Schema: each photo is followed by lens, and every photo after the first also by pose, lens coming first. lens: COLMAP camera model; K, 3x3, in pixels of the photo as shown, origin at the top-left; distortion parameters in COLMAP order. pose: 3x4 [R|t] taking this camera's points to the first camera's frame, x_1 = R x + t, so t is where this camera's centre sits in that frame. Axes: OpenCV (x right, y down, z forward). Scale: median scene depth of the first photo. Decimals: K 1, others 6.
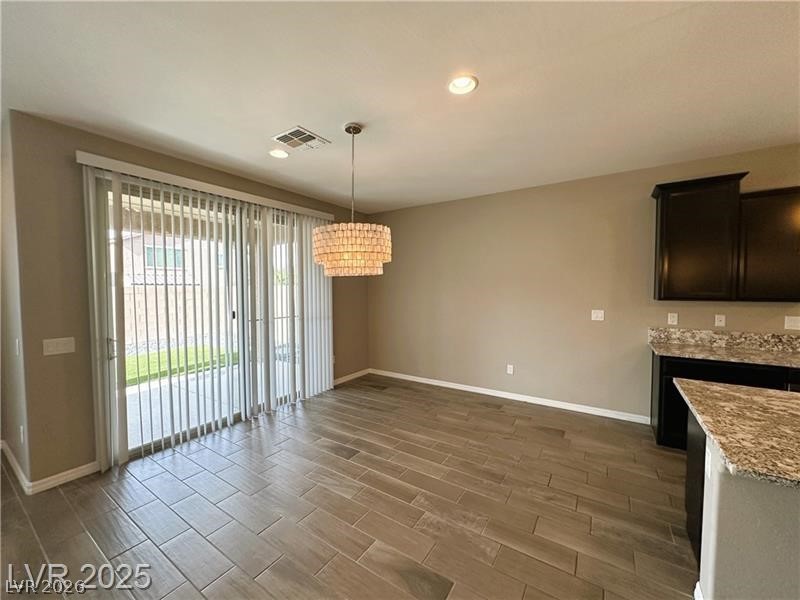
lens RADIAL K [[317.1, 0, 395.5], [0, 317.1, 299.8], [0, 0, 1]] dist [0.000138, -0.000062]
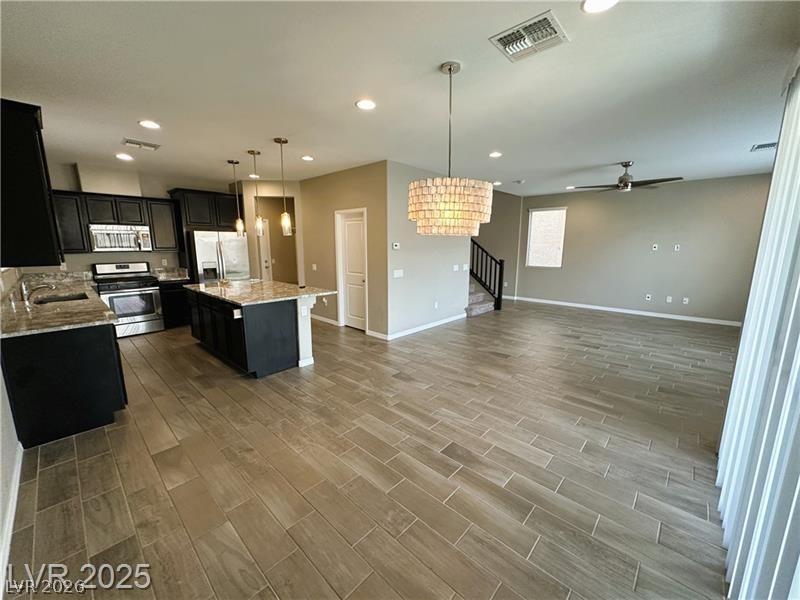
lens RADIAL K [[317.1, 0, 401.6], [0, 317.1, 298.6], [0, 0, 1]] dist [0.000138, -0.000062]
pose [[-0.988154, -0.027064, 0.151060, -0.123431], [0.006058, 0.976681, 0.214608, -0.086576], [-0.153346, 0.212981, -0.964948, 1.700159]]
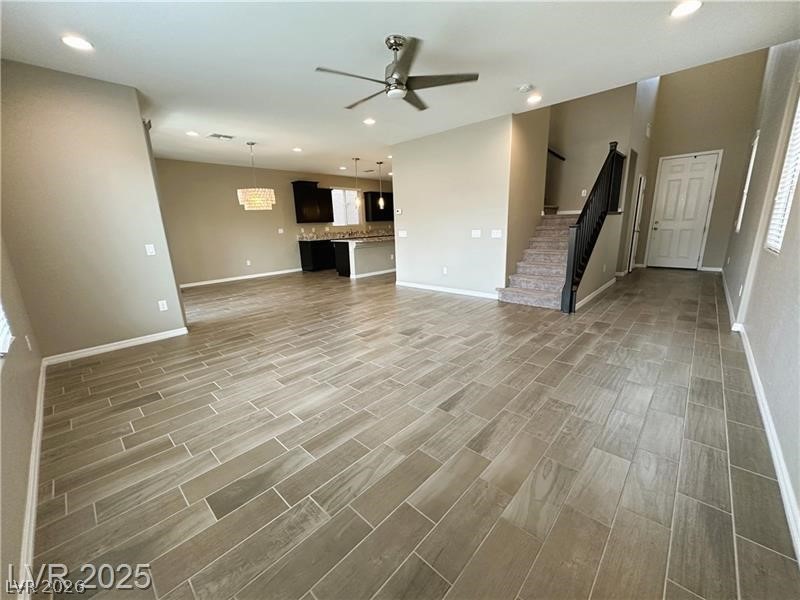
lens RADIAL K [[317.1, 0, 397.7], [0, 317.1, 300.9], [0, 0, 1]] dist [0.000138, -0.000062]
pose [[0.162886, -0.232118, 0.958952, -2.004971], [0.069524, 0.972217, 0.223520, 0.109967], [-0.984192, 0.030262, 0.174498, -0.316138]]
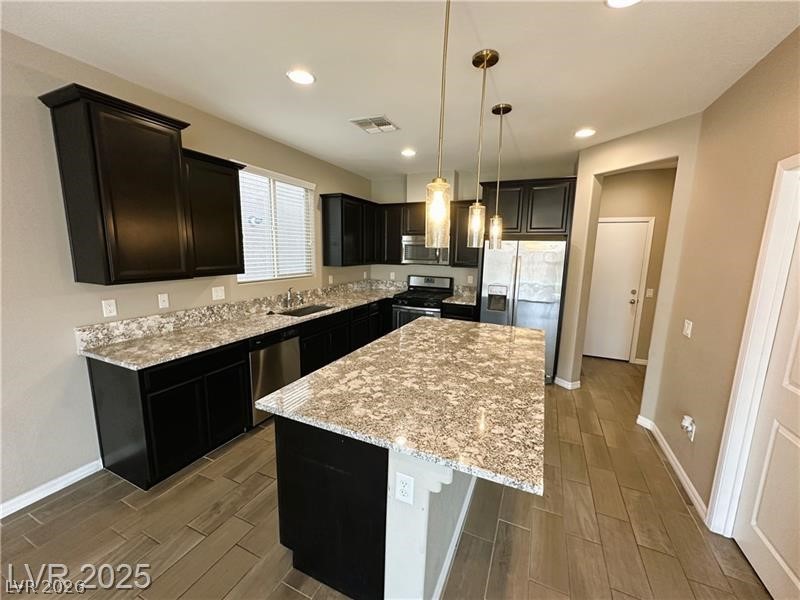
lens RADIAL K [[317.1, 0, 397.1], [0, 317.1, 299.7], [0, 0, 1]] dist [0.000138, -0.000062]
pose [[-0.173906, -0.159191, 0.971810, 0.116984], [0.018810, 0.986130, 0.164903, -0.065853], [-0.984583, 0.046957, -0.168500, 0.563326]]
